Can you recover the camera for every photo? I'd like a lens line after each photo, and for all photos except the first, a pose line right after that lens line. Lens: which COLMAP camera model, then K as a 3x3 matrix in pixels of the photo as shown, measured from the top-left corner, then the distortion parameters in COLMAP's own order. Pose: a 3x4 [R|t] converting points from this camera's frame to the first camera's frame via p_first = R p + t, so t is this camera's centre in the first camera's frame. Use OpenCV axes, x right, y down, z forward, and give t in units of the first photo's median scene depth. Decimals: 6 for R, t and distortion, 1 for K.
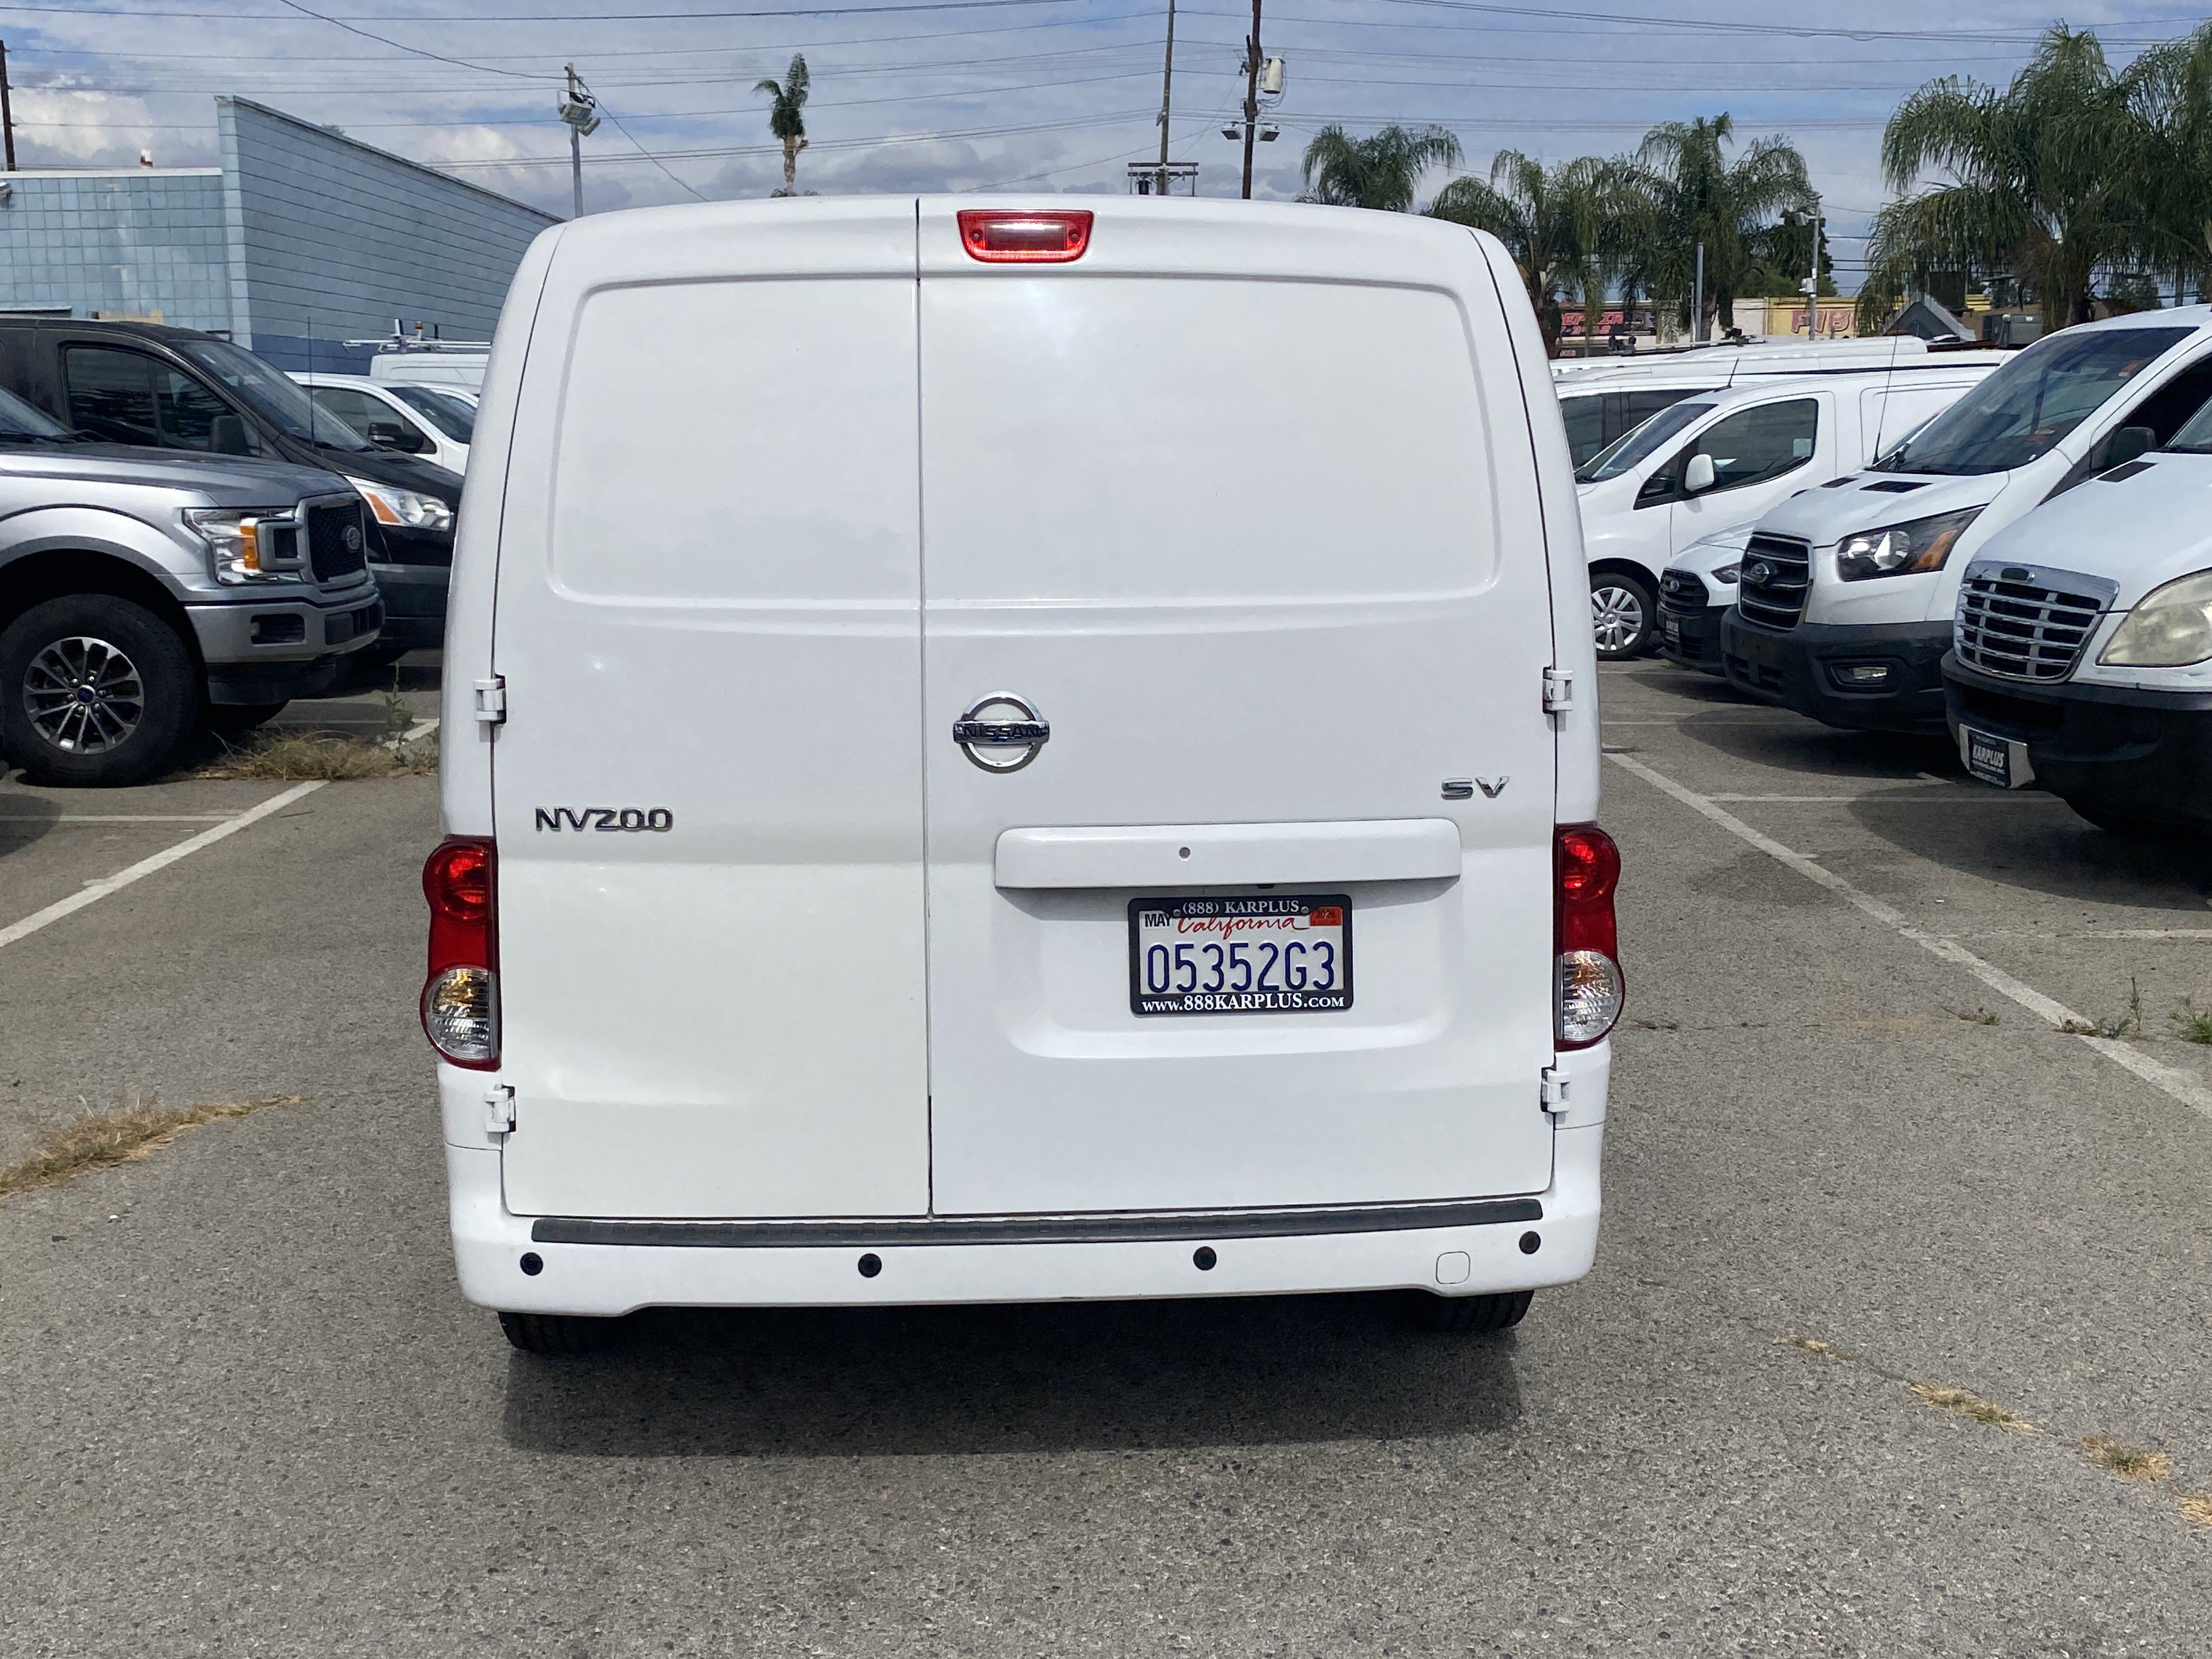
lens RADIAL K [[2260.9, 0, 1107.7], [0, 2260.9, 829.6], [0, 0, 1]] dist [0.001694, 0.000000]
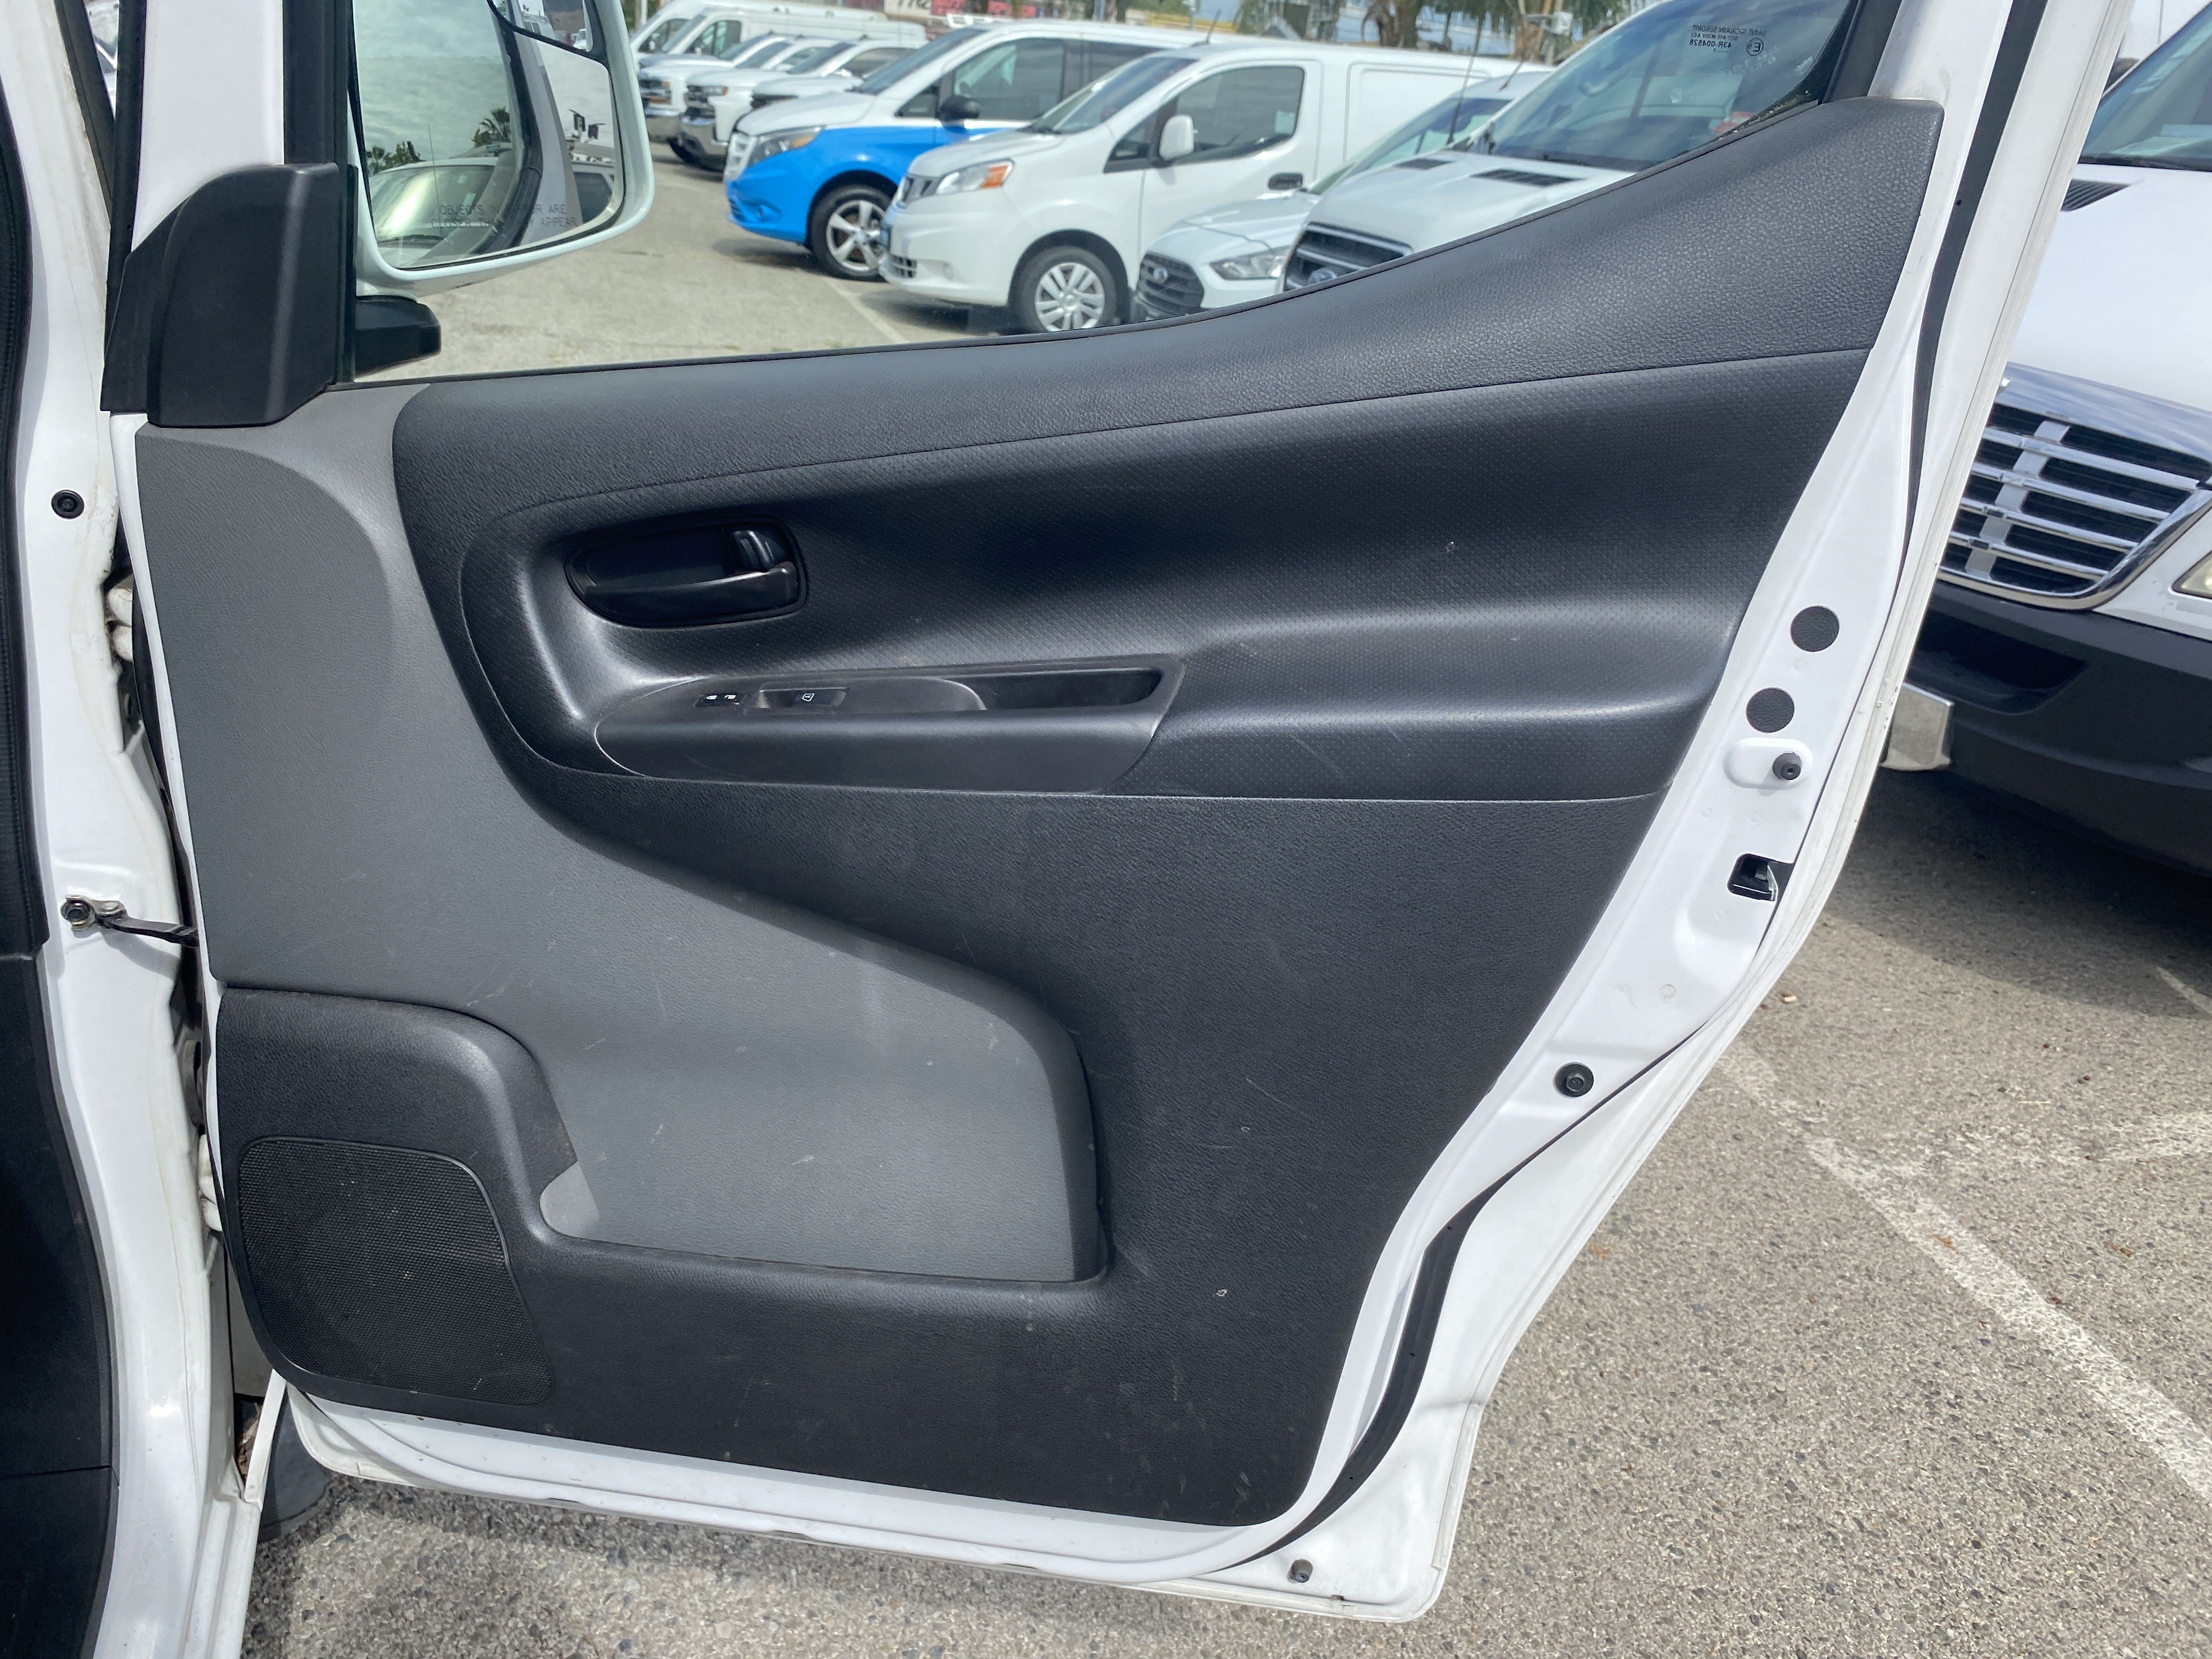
lens RADIAL K [[1690.9, 0, 1107.3], [0, 1690.9, 825.1], [0, 0, 1]] dist [0.037222, -0.029301]
pose [[0.957915, 0.009284, 0.286901, 0.046321], [-0.075561, 0.972383, 0.220819, -0.040829], [-0.276928, -0.233205, 0.932162, 0.323102]]
